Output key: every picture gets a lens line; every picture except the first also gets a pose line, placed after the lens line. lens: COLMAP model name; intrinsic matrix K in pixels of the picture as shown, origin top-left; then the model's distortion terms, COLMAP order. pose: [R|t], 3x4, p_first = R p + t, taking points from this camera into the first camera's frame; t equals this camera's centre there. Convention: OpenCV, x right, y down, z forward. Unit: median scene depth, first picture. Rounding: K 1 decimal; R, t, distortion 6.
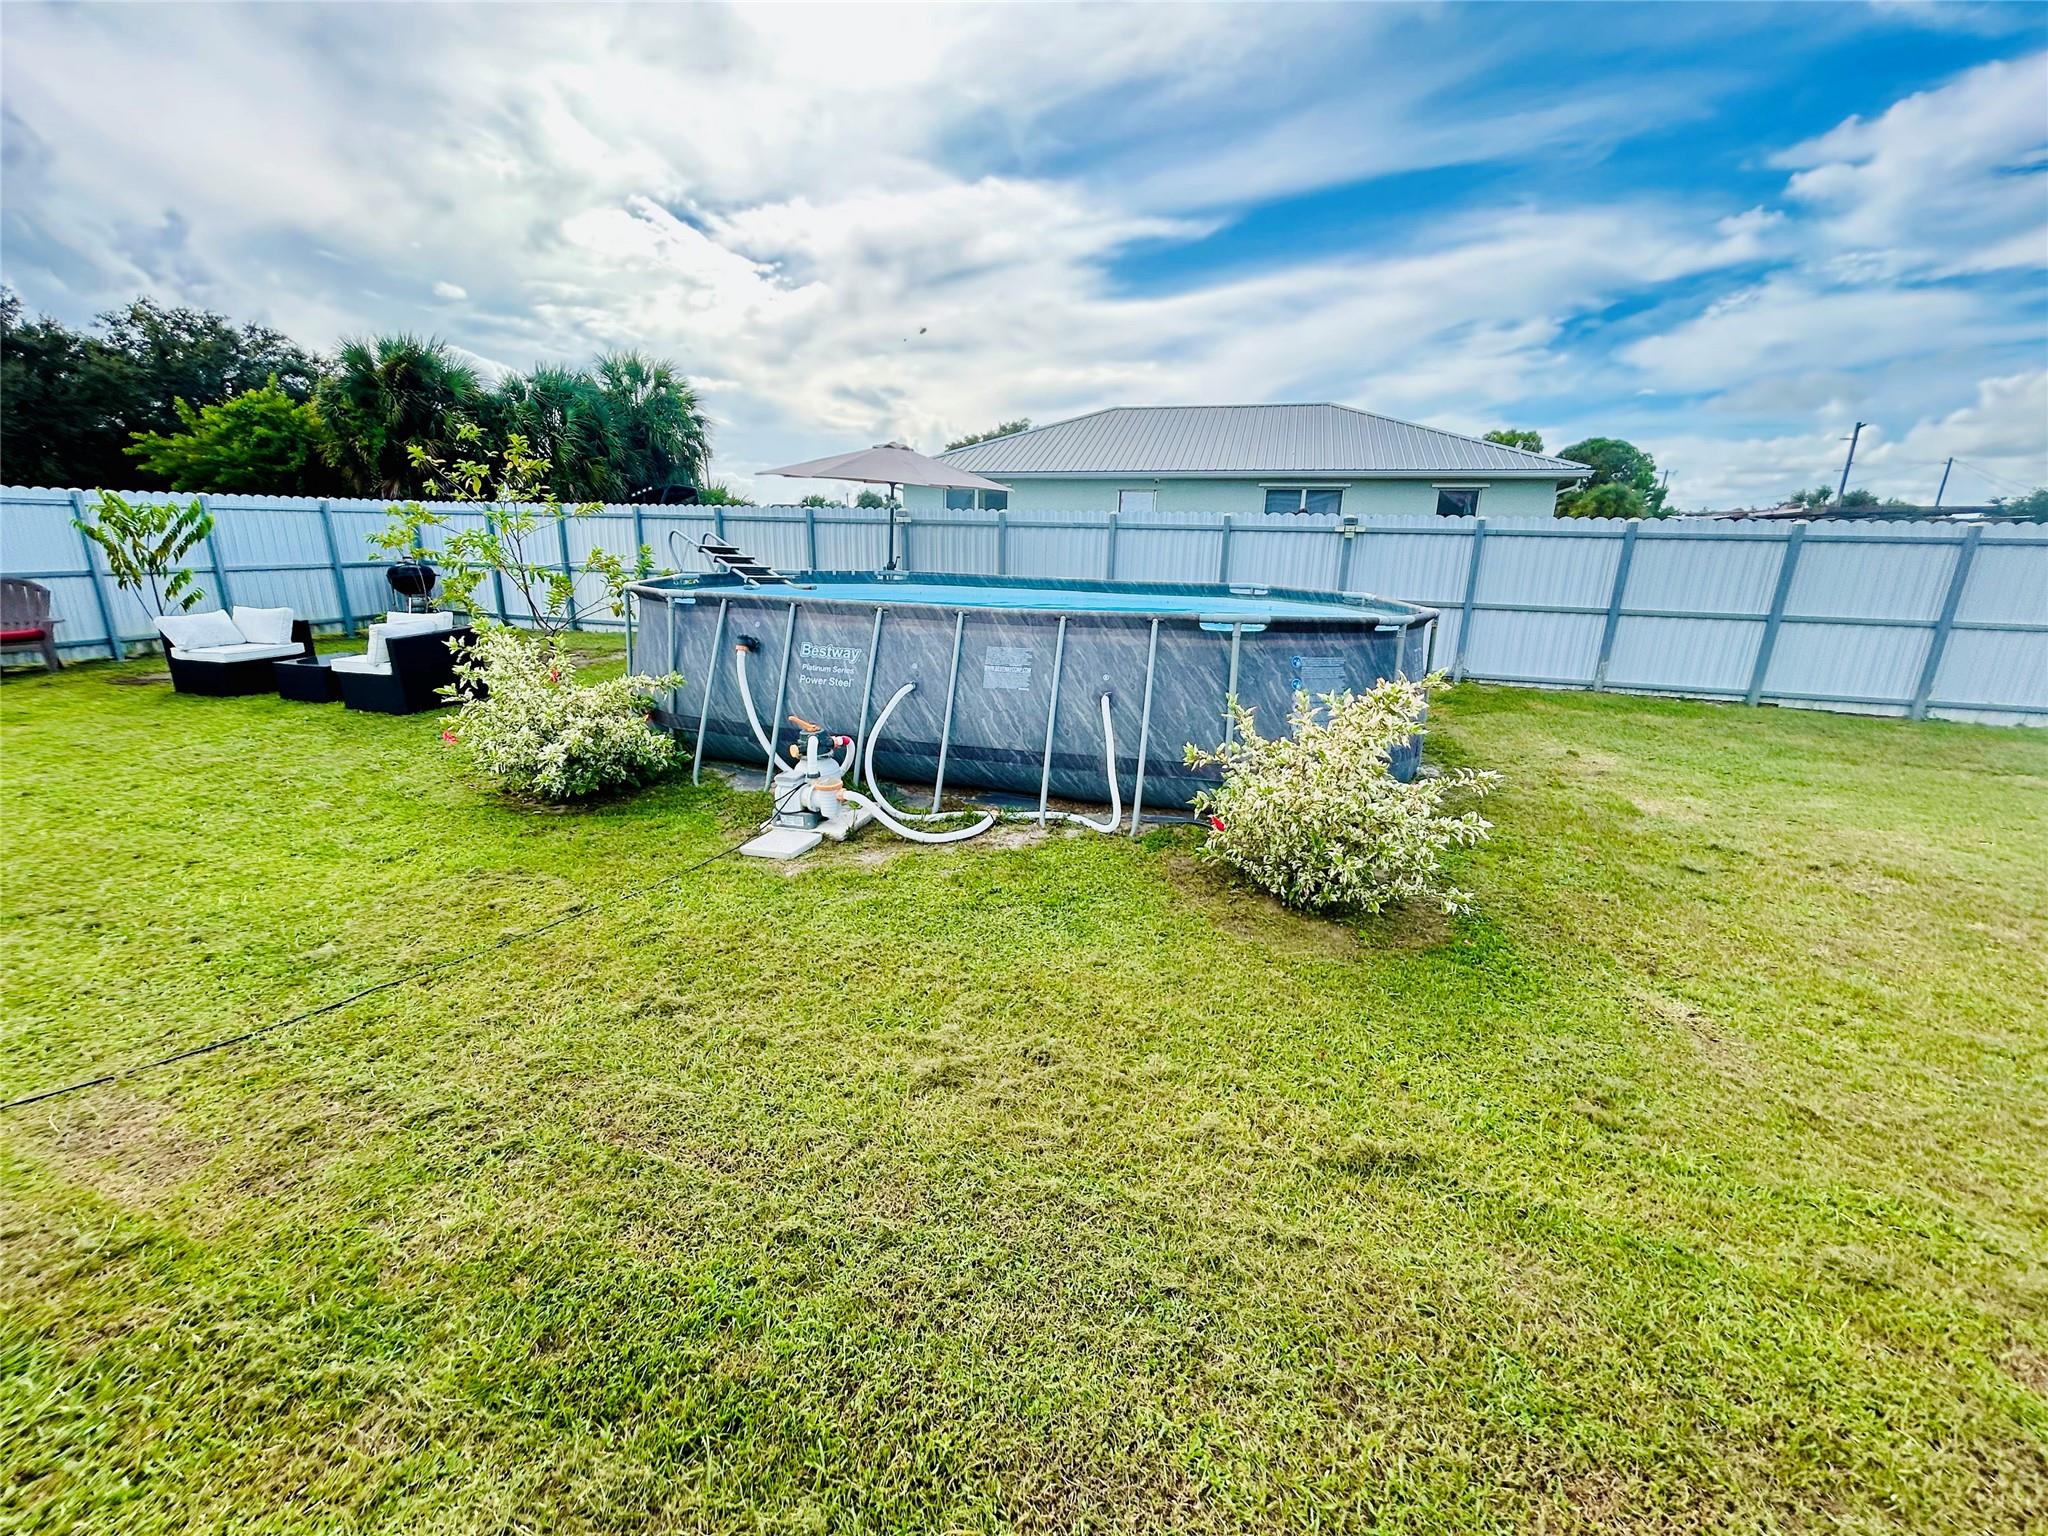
lens RADIAL K [[766.0, 0, 1024.0], [0, 766.0, 768.0], [0, 0, 1]] dist [0.000547, 0.000116]
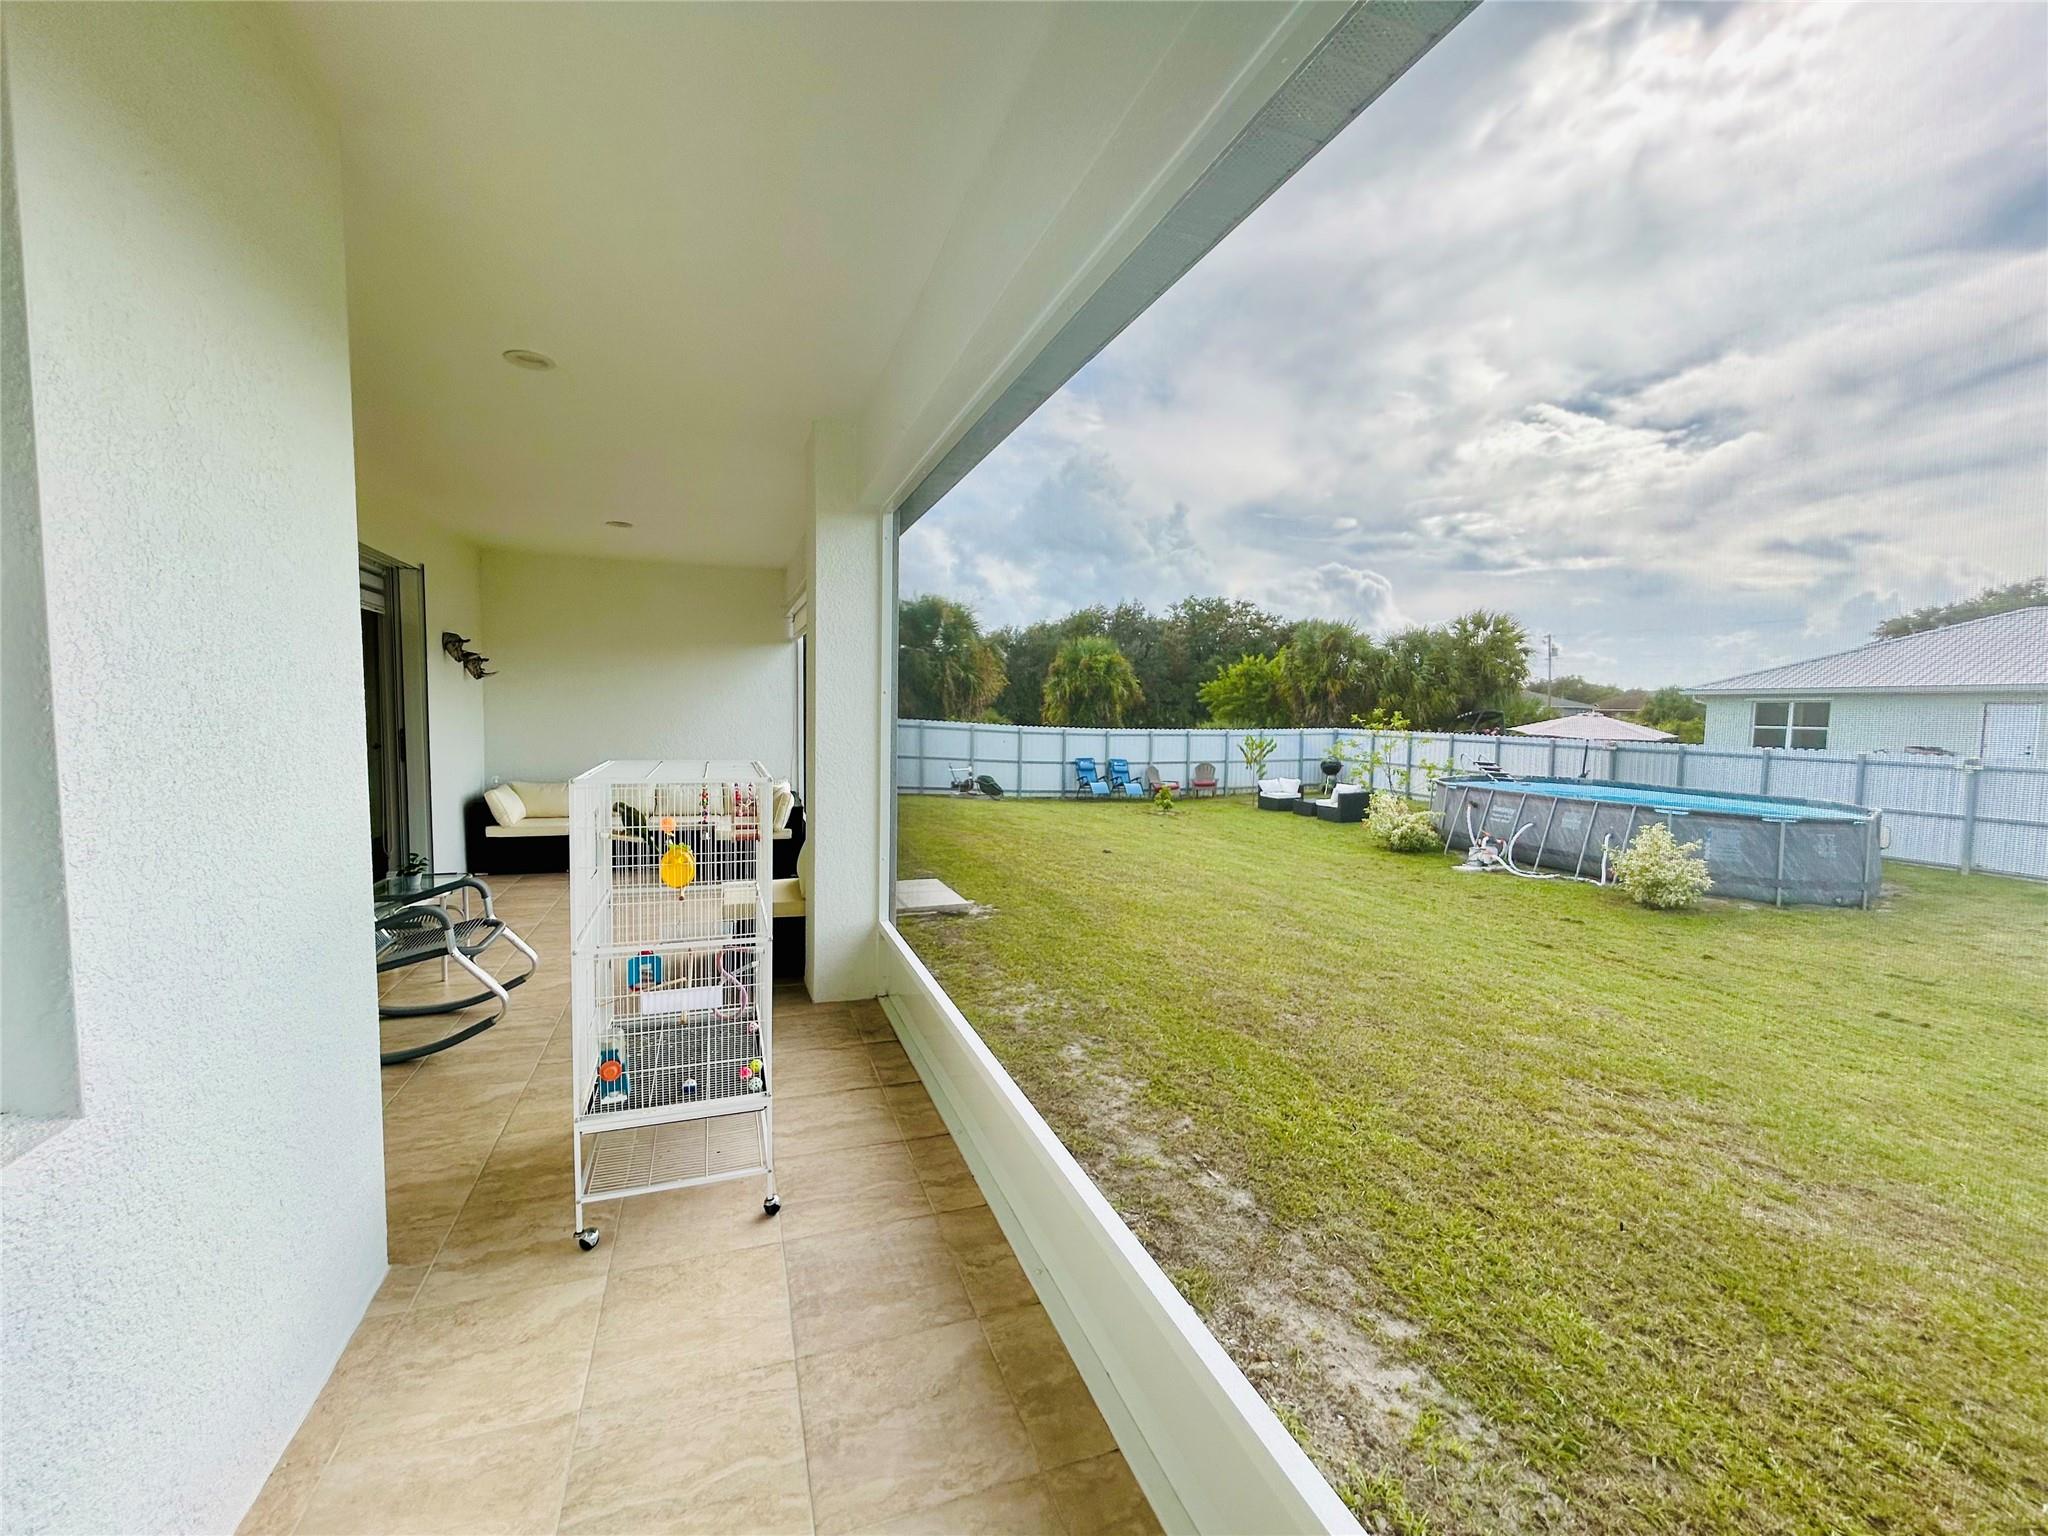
lens RADIAL K [[816.9, 0, 988.7], [0, 816.9, 793.2], [0, 0, 1]] dist [0.001491, 0.000180]
pose [[0.552076, 0.071066, -0.830760, 0.078333], [-0.232496, 0.969963, -0.071530, 0.028962], [0.800723, 0.232638, 0.552016, -0.141493]]
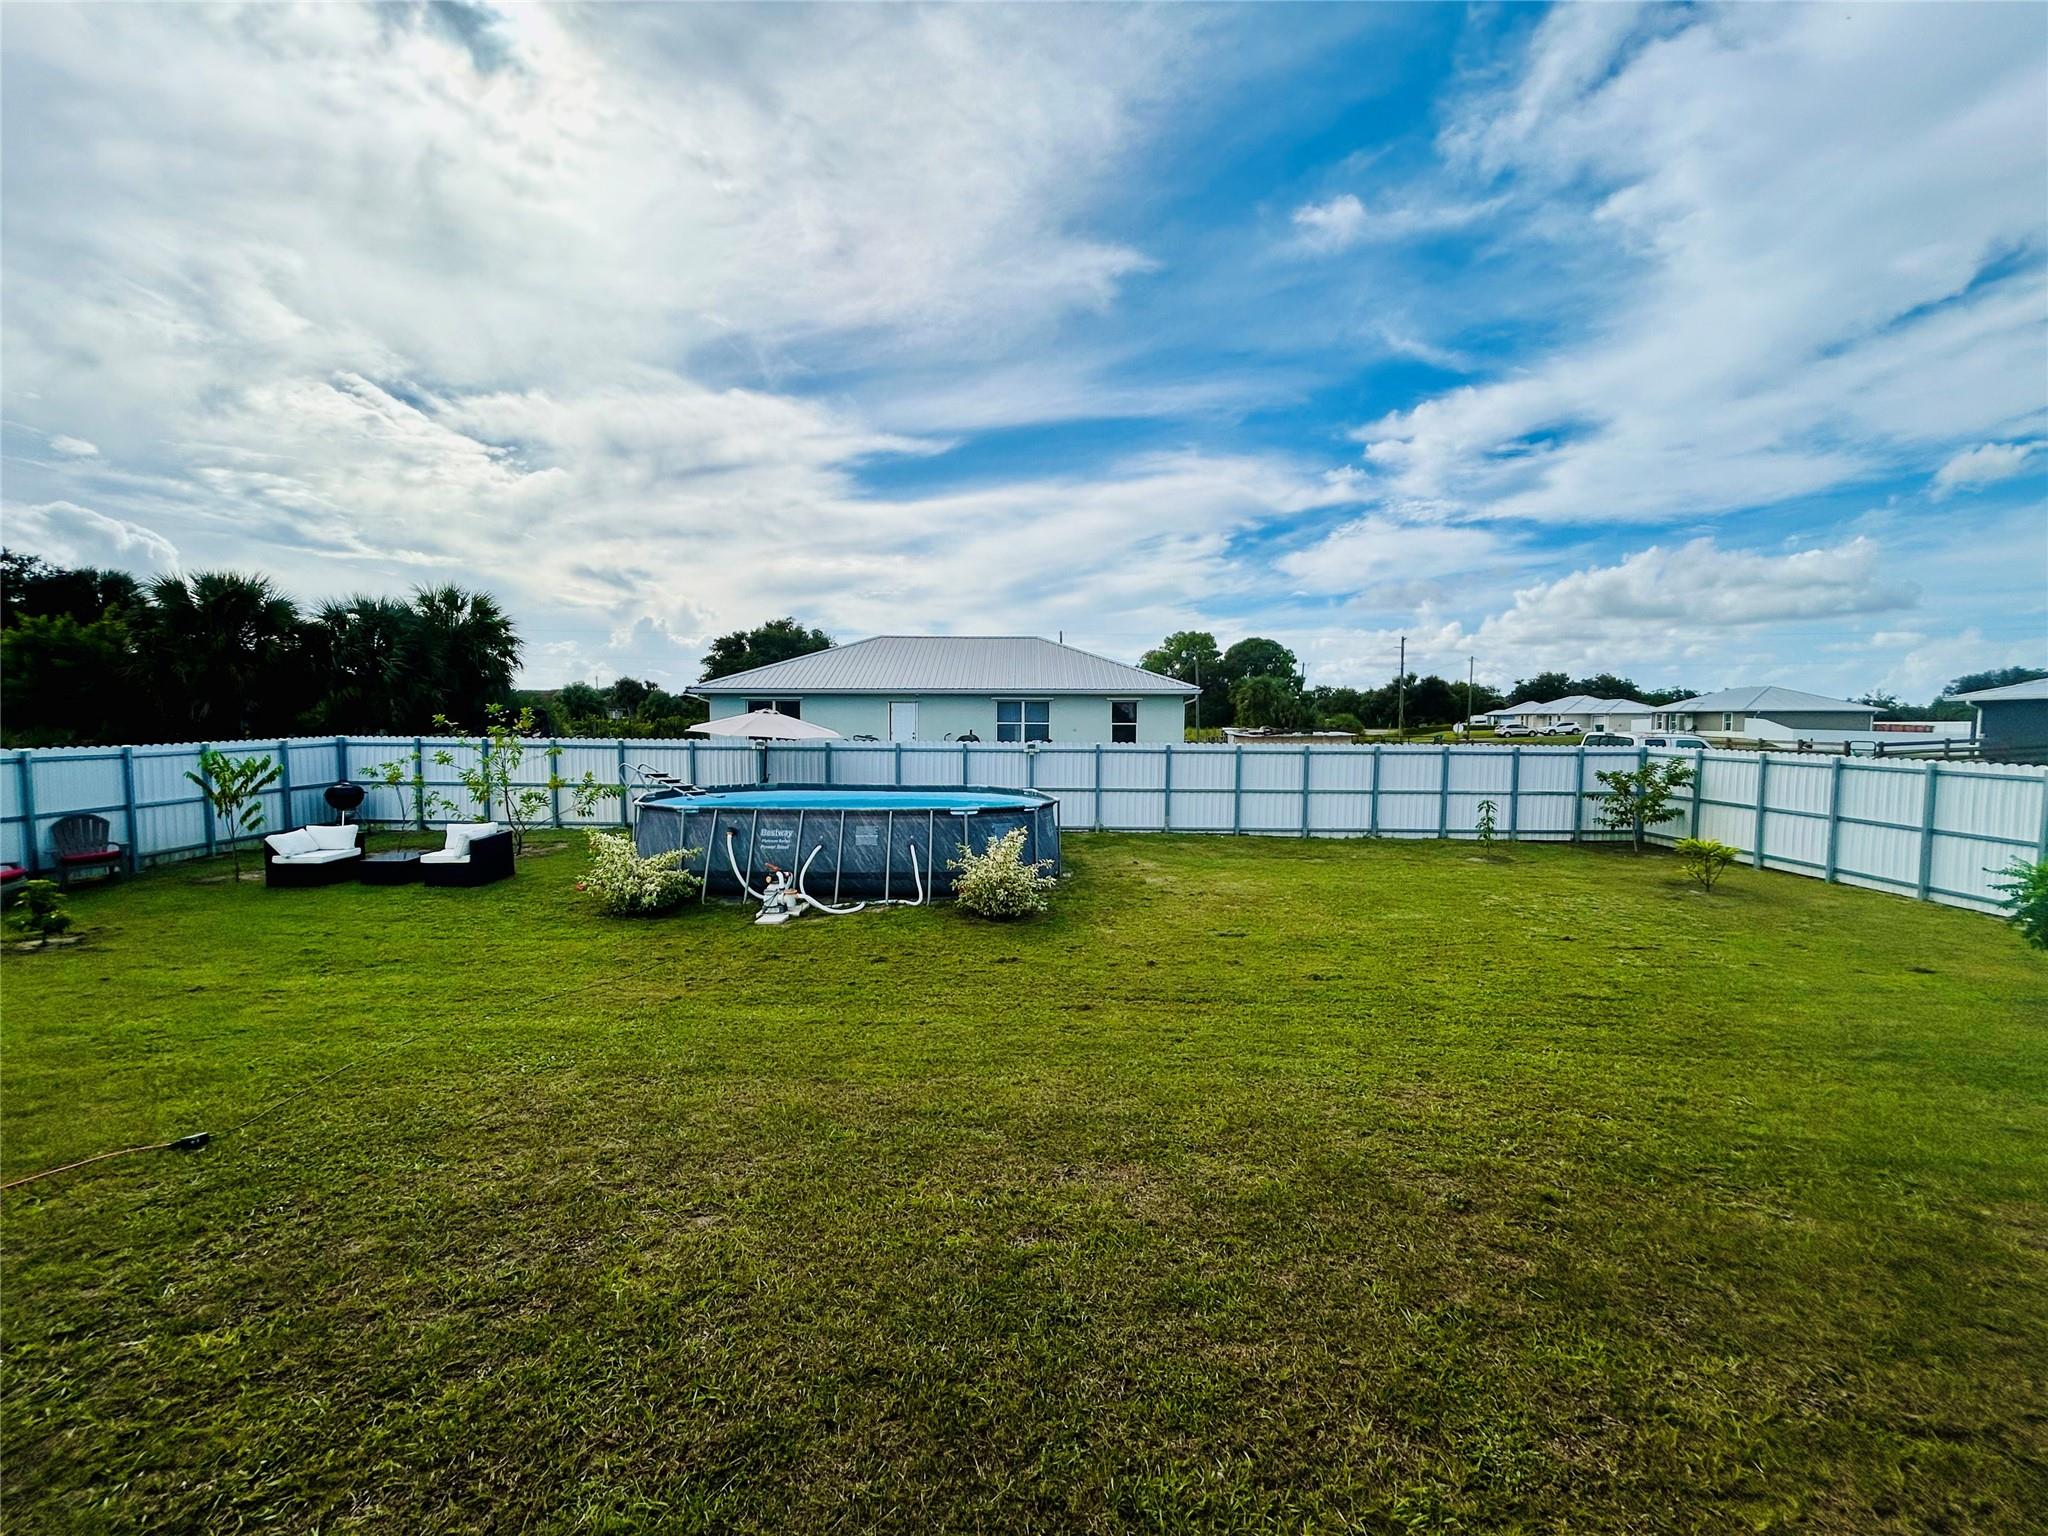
lens RADIAL K [[816.9, 0, 988.7], [0, 816.9, 793.2], [0, 0, 1]] dist [0.001491, 0.000180]
pose [[0.967492, -0.042117, 0.249369, -0.017370], [0.087216, 0.981110, -0.172673, 0.012353], [-0.237386, 0.188809, 0.952890, -0.089521]]
